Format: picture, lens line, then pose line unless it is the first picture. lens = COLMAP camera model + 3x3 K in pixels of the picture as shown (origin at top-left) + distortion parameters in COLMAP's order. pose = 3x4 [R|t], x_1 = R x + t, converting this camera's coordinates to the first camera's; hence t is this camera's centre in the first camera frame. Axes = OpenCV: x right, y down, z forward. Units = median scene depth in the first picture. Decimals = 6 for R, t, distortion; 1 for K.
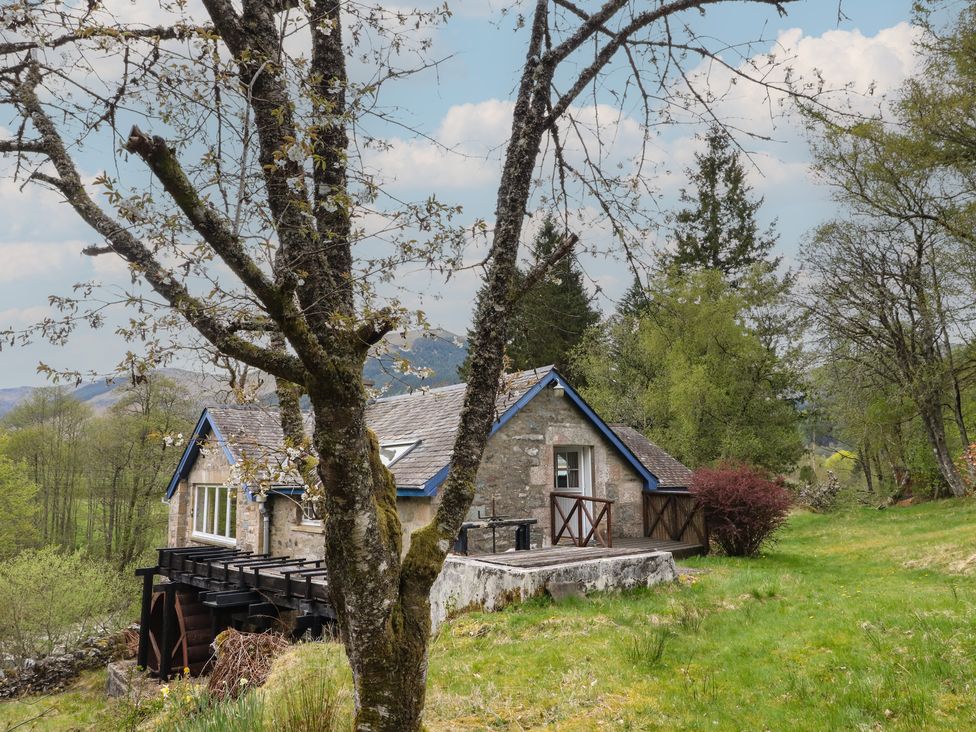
lens RADIAL K [[739.9, 0, 492.4], [0, 739.9, 363.2], [0, 0, 1]] dist [-0.004121, -0.000317]
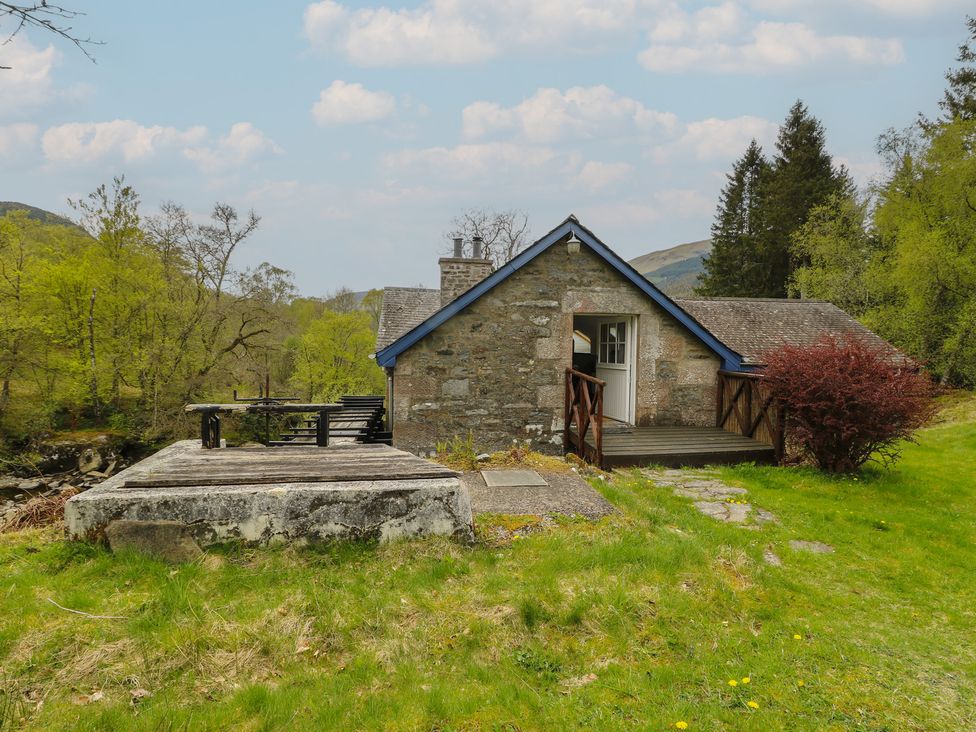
lens RADIAL K [[511.1, 0, 478.6], [0, 511.1, 368.2], [0, 0, 1]] dist [-0.001033, -0.013450]
pose [[0.862046, 0.043015, -0.505002, 0.277744], [0.053792, 0.982999, 0.175554, 0.062852], [0.503968, -0.178500, 0.845076, 0.431103]]
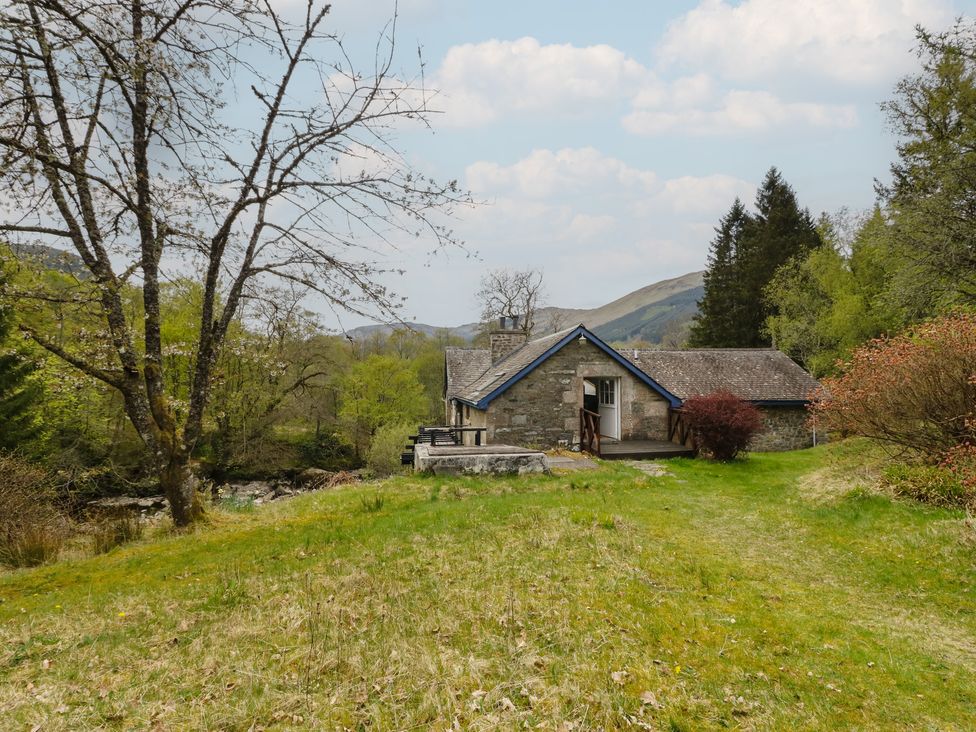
lens RADIAL K [[511.1, 0, 479.9], [0, 511.1, 366.6], [0, 0, 1]] dist [-0.001033, -0.013450]
pose [[0.852933, -0.002528, -0.522014, 0.433402], [0.071086, 0.991236, 0.111348, -0.039693], [0.517158, -0.132080, 0.845637, 0.013445]]
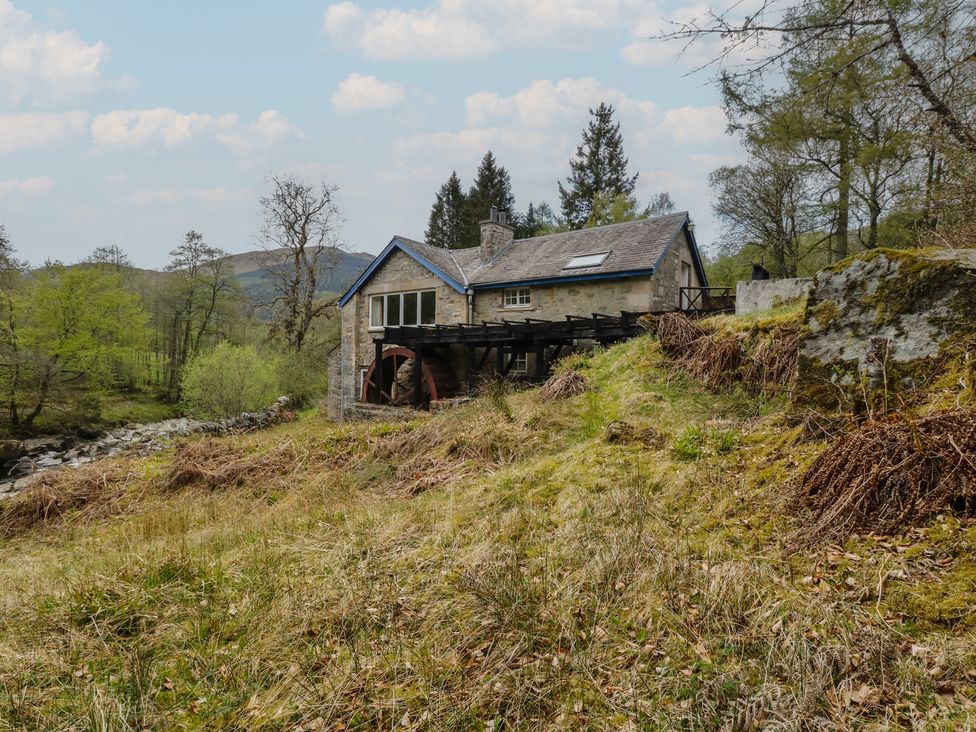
lens RADIAL K [[513.1, 0, 494.7], [0, 513.1, 363.4], [0, 0, 1]] dist [-0.007783, -0.002718]
pose [[0.970489, 0.026727, 0.239658, -0.592694], [-0.064990, 0.986055, 0.153207, 0.185808], [-0.232221, -0.164261, 0.958693, -0.063027]]
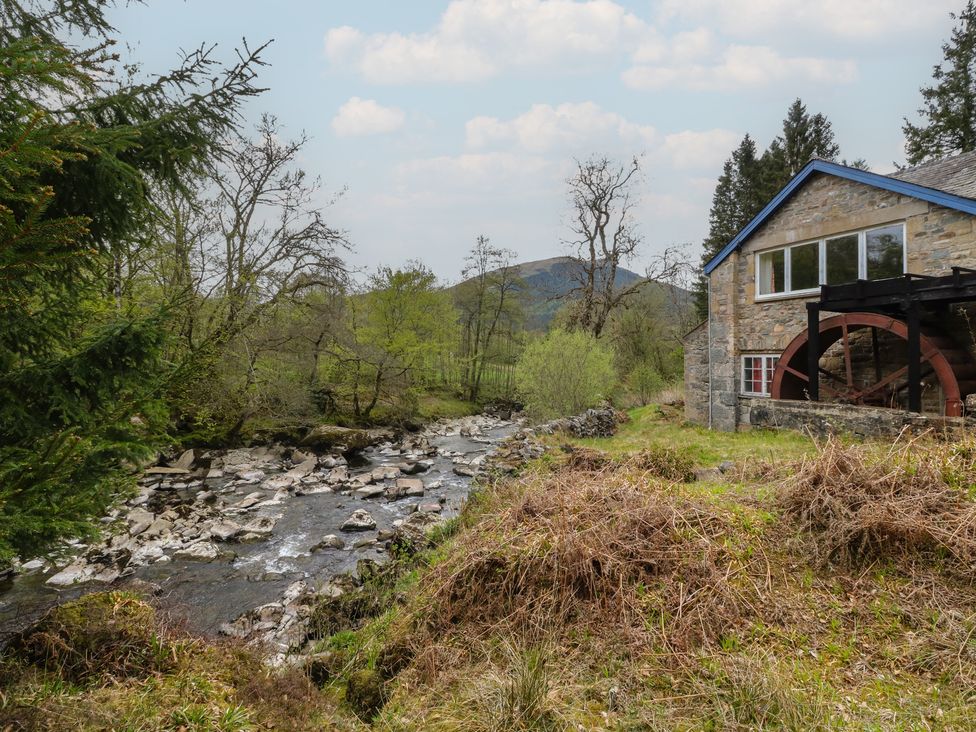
lens RADIAL K [[511.1, 0, 482.1], [0, 511.1, 362.0], [0, 0, 1]] dist [-0.001033, -0.013450]
pose [[0.972705, 0.016714, -0.231442, -0.900564], [0.019026, 0.988299, 0.151336, 0.296527], [0.231263, -0.151609, 0.961006, 0.279328]]
